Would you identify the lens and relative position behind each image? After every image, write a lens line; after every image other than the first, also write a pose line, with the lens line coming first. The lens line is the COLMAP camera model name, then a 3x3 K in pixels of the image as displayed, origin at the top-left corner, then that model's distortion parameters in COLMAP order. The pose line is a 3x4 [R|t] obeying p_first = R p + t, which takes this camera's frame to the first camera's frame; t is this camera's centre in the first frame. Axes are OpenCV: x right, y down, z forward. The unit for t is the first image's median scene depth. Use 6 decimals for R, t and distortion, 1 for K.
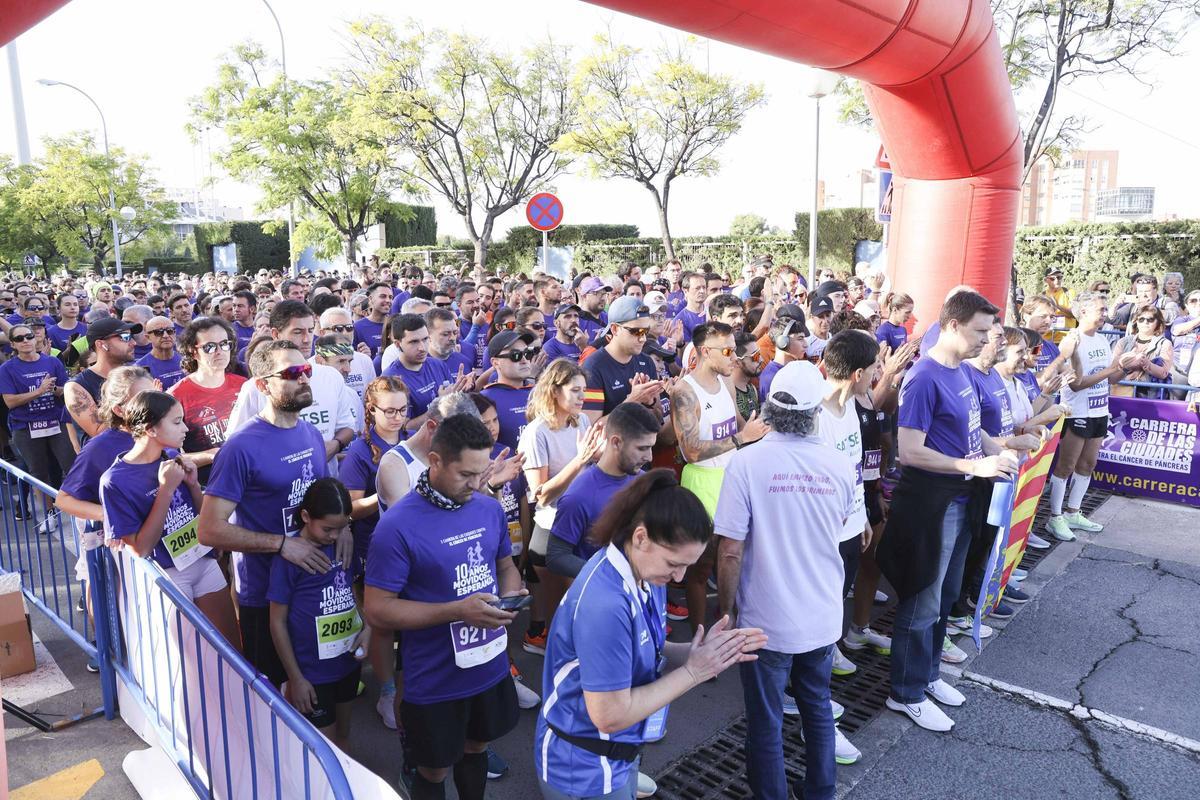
lens RADIAL K [[814.4, 0, 600.0], [0, 814.4, 400.0], [0, 0, 1]] dist [-0.086807, 0.057181]
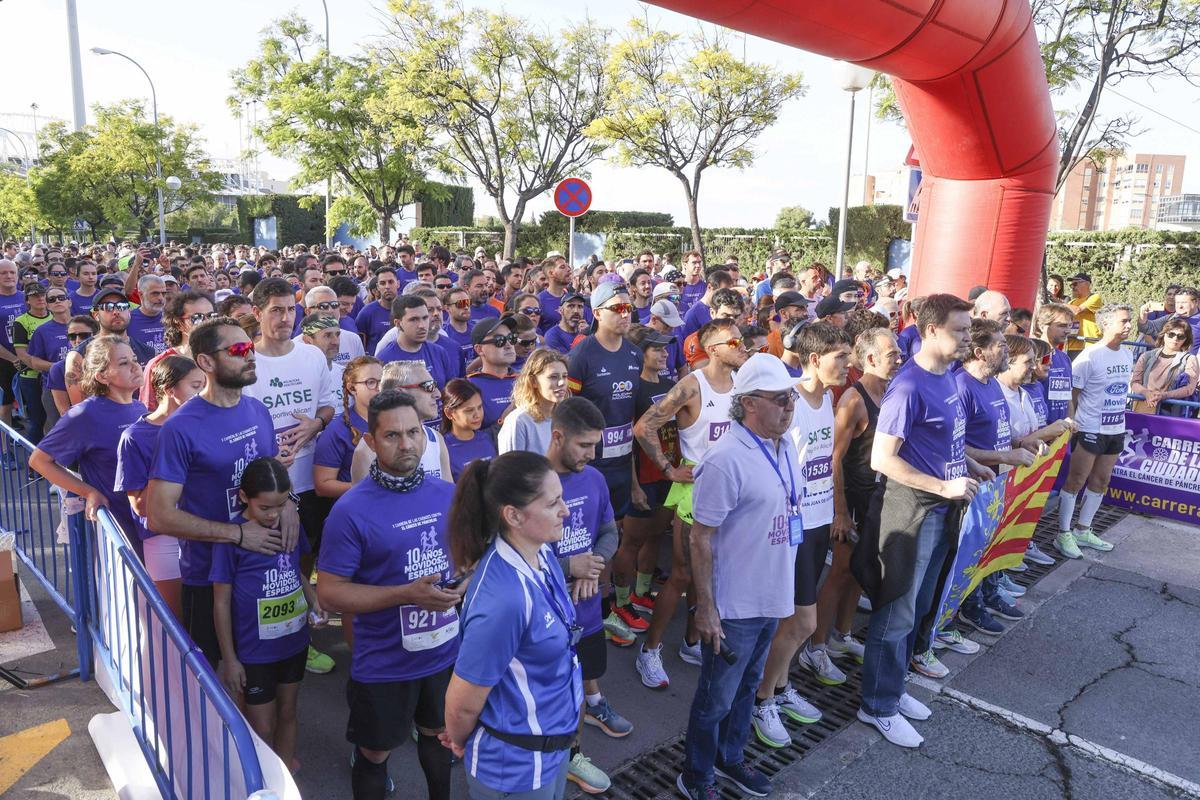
lens RADIAL K [[817.7, 0, 600.0], [0, 817.7, 400.0], [0, 0, 1]] dist [-0.088122, 0.059825]
pose [[0.997869, 0.048148, -0.044031, 0.018126], [-0.047468, 0.998739, 0.016344, -0.001737], [0.044762, -0.014219, 0.998896, 0.002409]]
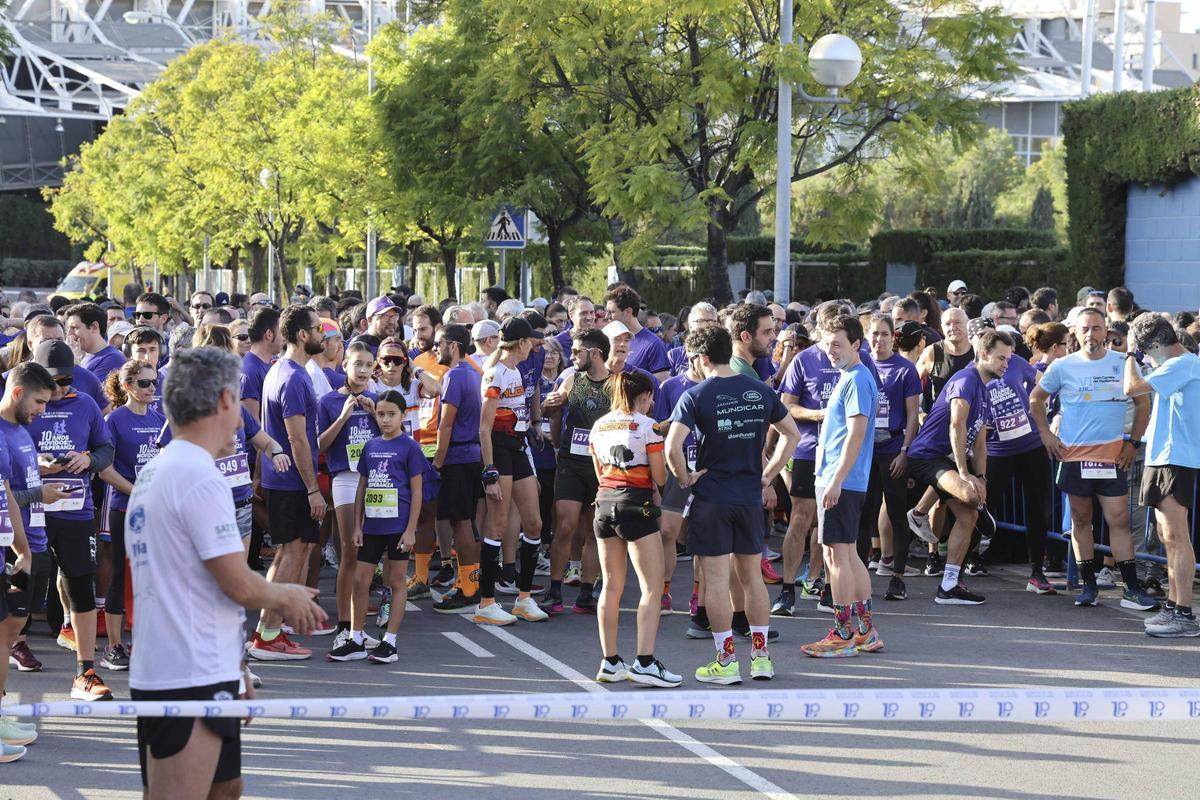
lens RADIAL K [[3396.9, 0, 600.0], [0, 3396.9, 400.0], [0, 0, 1]] dist [0.713620, -0.071320]
pose [[0.826004, 0.042566, -0.562054, -0.035352], [-0.115070, 0.988879, -0.094218, -0.018492], [0.551793, 0.142500, 0.821717, 0.091232]]
